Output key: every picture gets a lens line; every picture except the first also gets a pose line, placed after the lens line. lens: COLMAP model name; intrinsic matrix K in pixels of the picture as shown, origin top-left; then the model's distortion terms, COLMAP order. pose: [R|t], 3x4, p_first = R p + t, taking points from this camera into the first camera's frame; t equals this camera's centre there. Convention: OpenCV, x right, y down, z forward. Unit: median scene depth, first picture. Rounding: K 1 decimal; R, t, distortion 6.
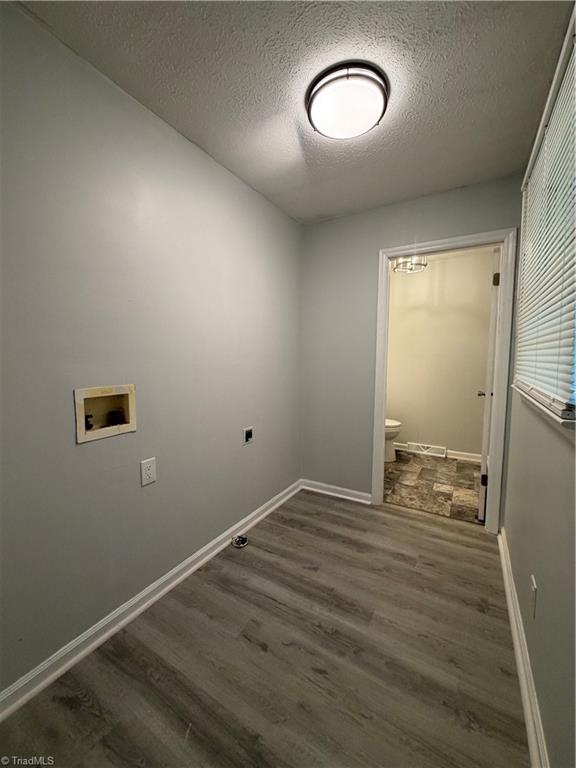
lens RADIAL K [[313.2, 0, 282.7], [0, 313.2, 382.2], [0, 0, 1]] dist [0.009738, -0.001175]
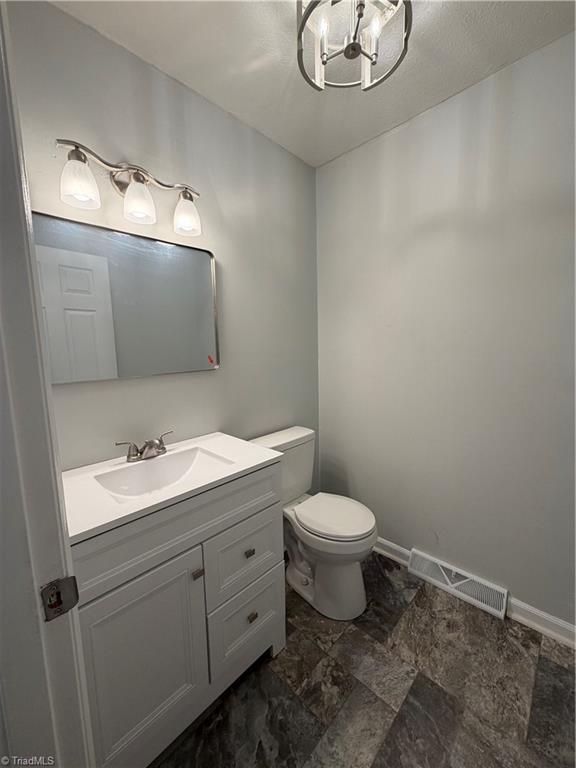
lens RADIAL K [[313.2, 0, 294.1], [0, 313.2, 376.5], [0, 0, 1]] dist [0.009738, -0.001175]
pose [[0.977655, -0.012321, -0.209855, 0.356525], [0.014847, 0.999835, 0.010464, -0.054027], [0.209692, -0.013346, 0.977676, 0.586838]]
